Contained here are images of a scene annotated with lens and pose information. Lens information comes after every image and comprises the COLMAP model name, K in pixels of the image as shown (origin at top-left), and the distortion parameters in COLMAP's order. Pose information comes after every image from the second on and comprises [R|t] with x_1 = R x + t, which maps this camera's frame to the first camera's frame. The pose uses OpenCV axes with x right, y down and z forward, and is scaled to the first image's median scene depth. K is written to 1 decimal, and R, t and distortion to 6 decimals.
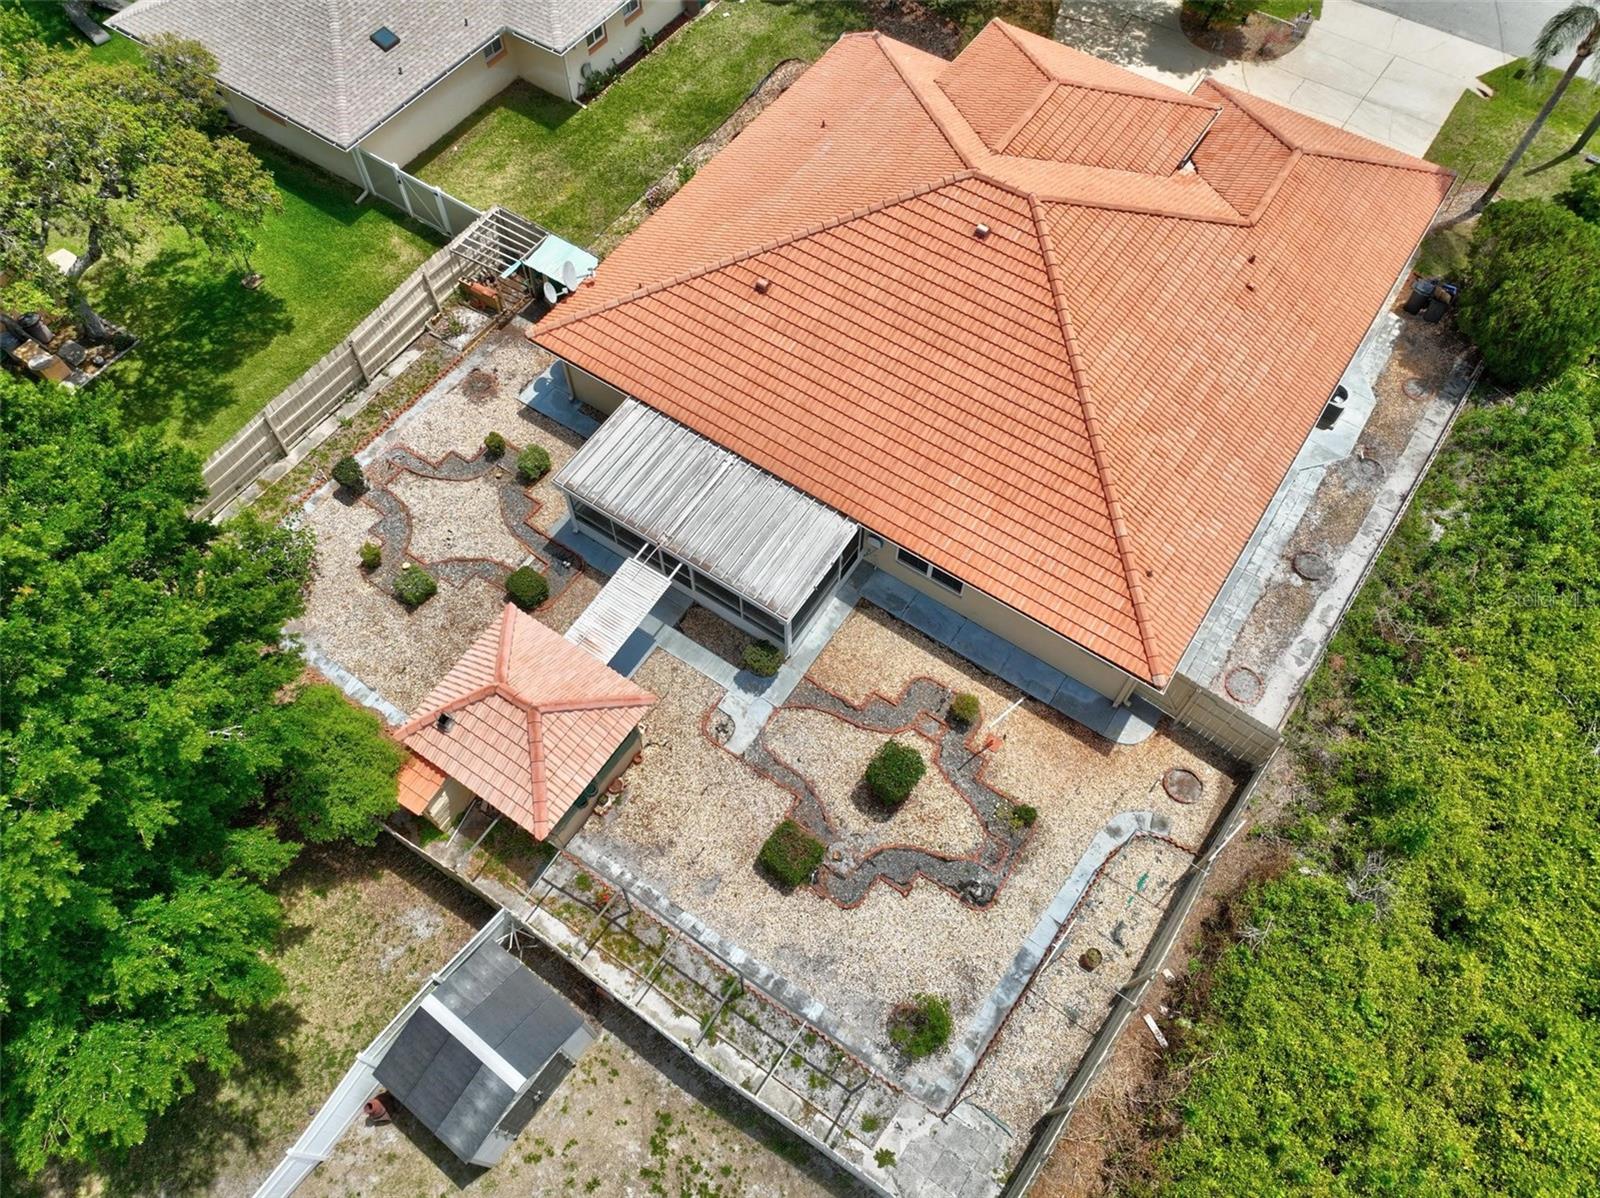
lens RADIAL K [[1131.4, 0, 800.0], [0, 1131.4, 599.0], [0, 0, 1]] dist [-0.008572, 0.027788]
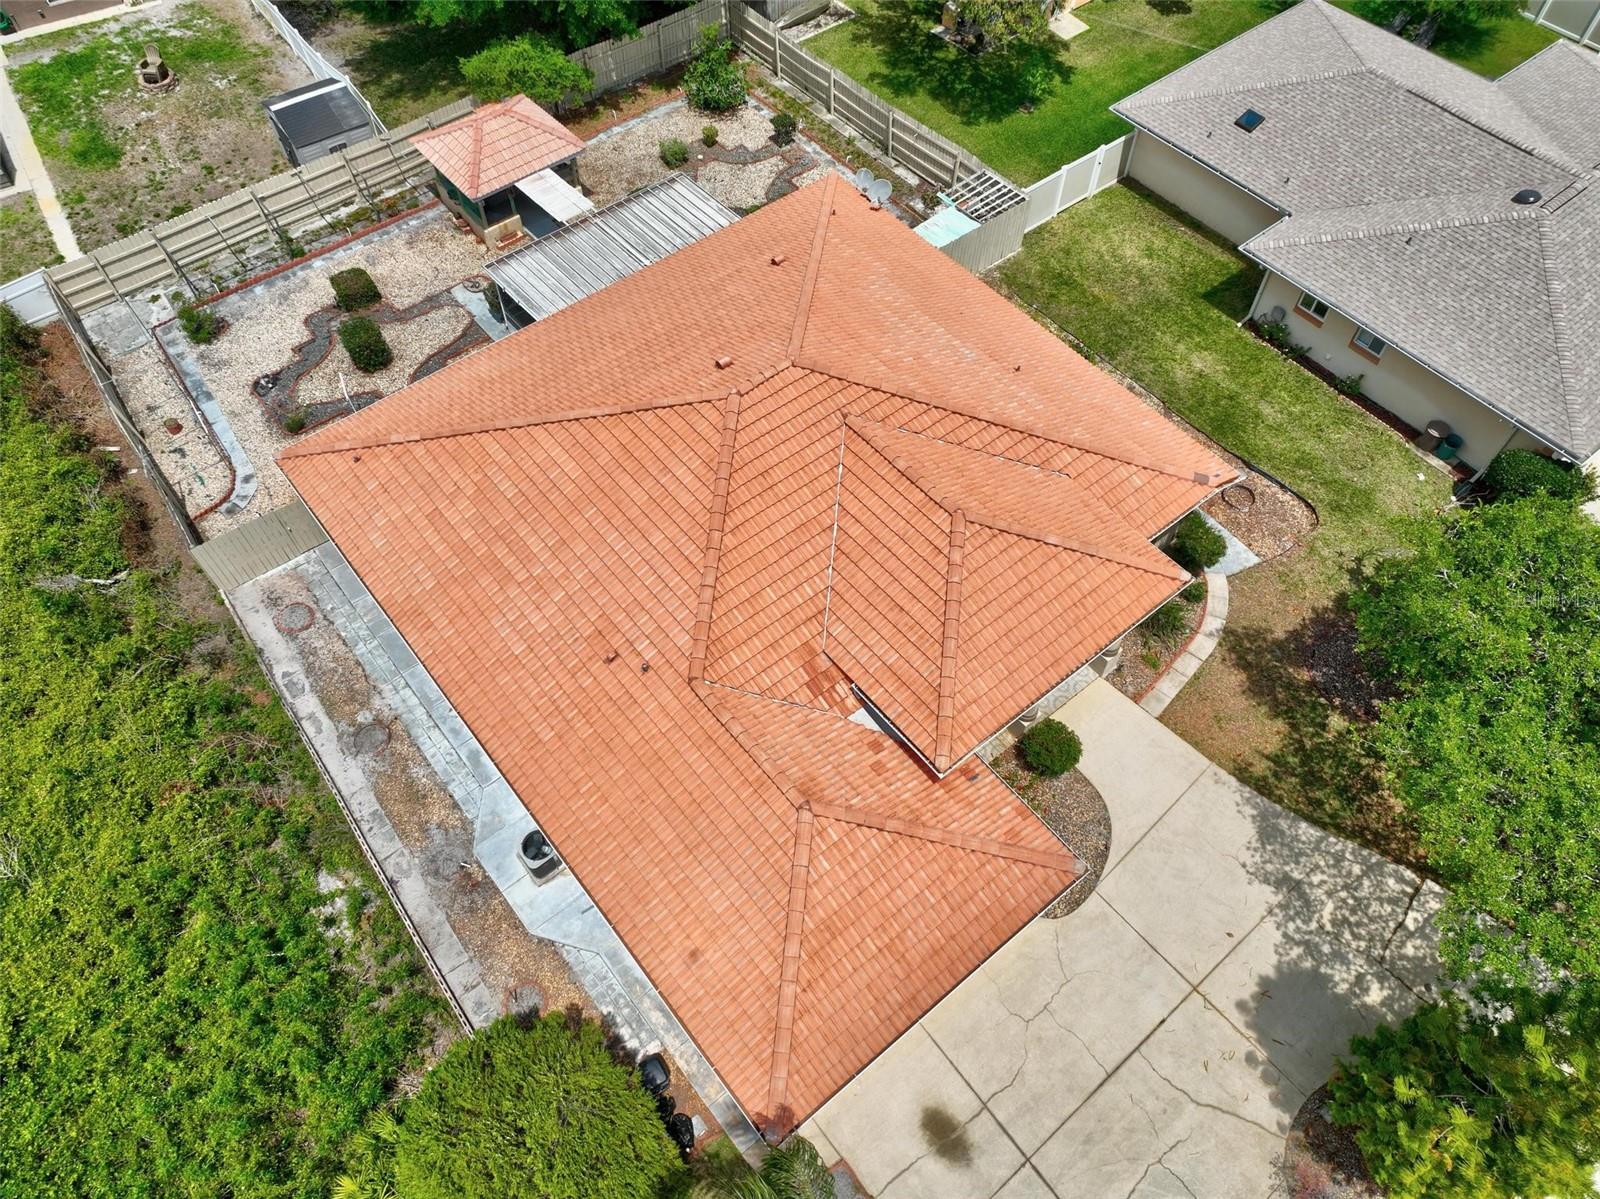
lens RADIAL K [[1131.4, 0, 800.0], [0, 1131.4, 599.5], [0, 0, 1]] dist [-0.008572, 0.027788]
pose [[-0.291561, 0.788374, -0.541718, 0.816233], [-0.828657, 0.074726, 0.554747, -0.894636], [0.477829, 0.610641, 0.631504, 0.564019]]
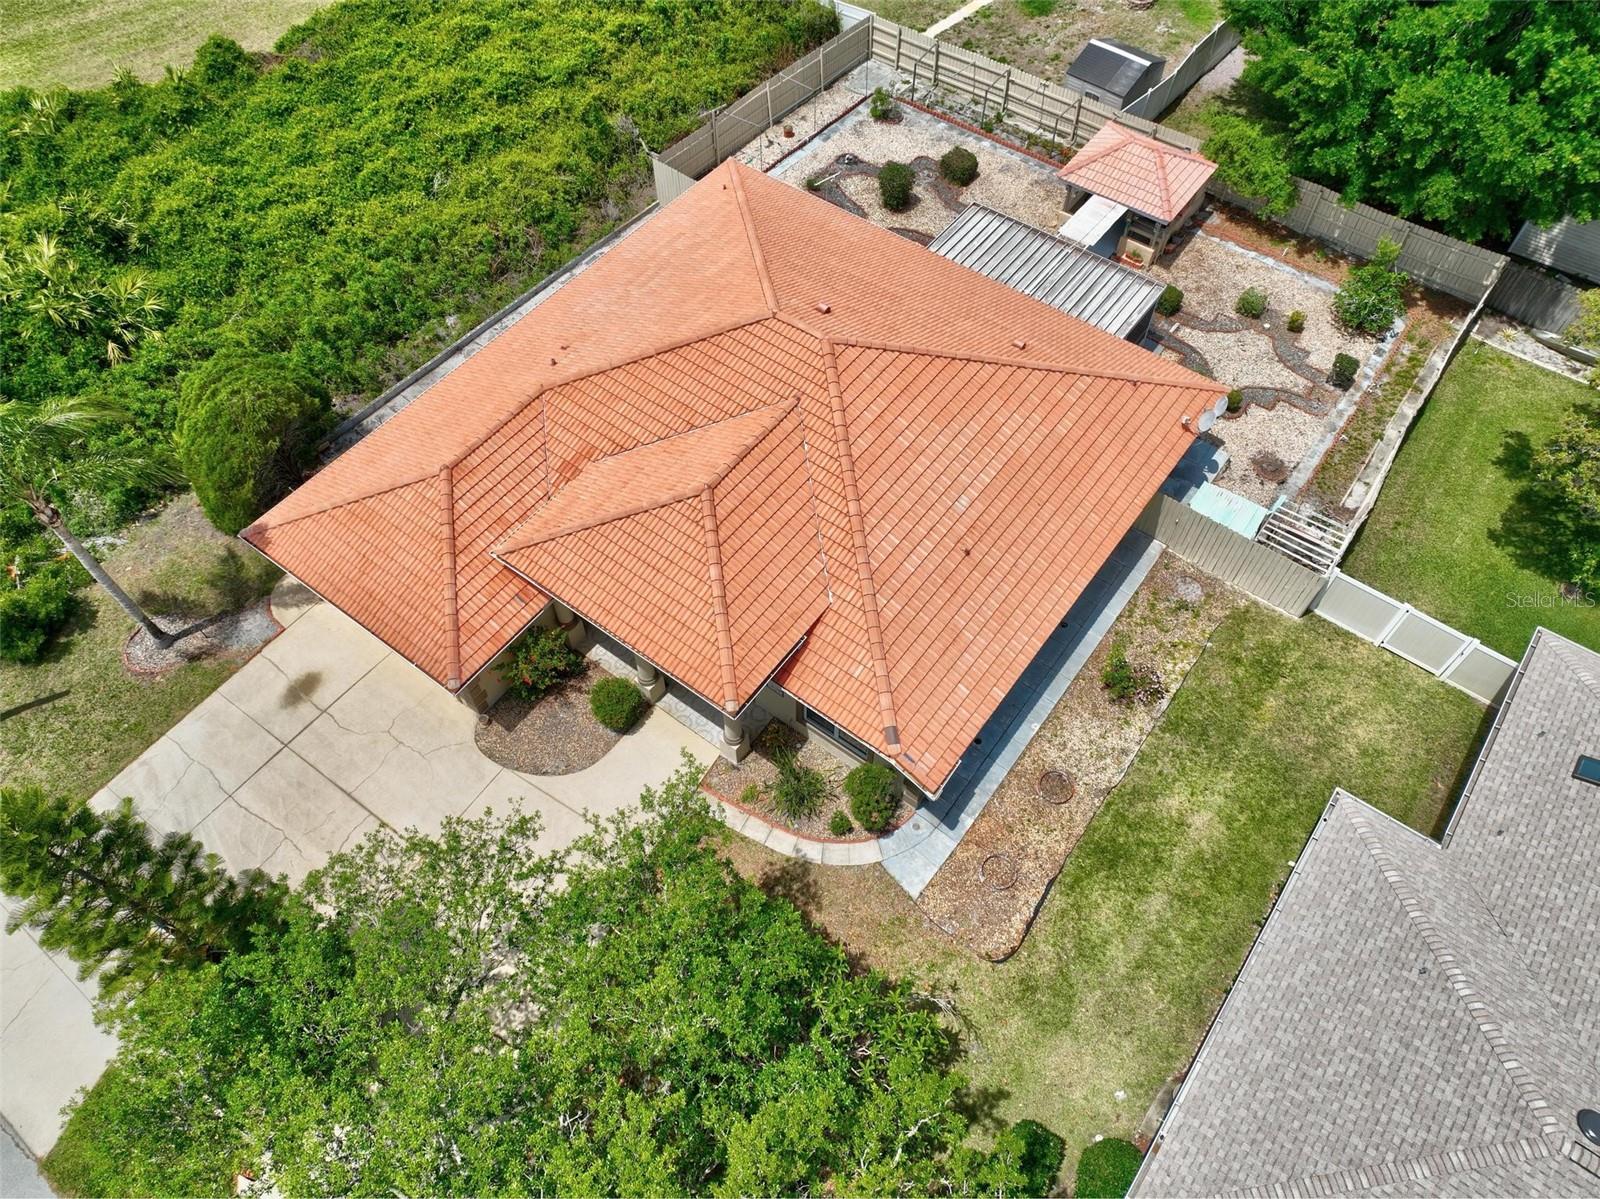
lens RADIAL K [[1131.4, 0, 800.0], [0, 1131.4, 599.5], [0, 0, 1]] dist [-0.008572, 0.027788]
pose [[-0.998909, -0.042639, 0.019065, 0.153716], [0.035440, -0.426061, 0.904000, -1.434864], [-0.030423, 0.903689, 0.427107, 0.799851]]
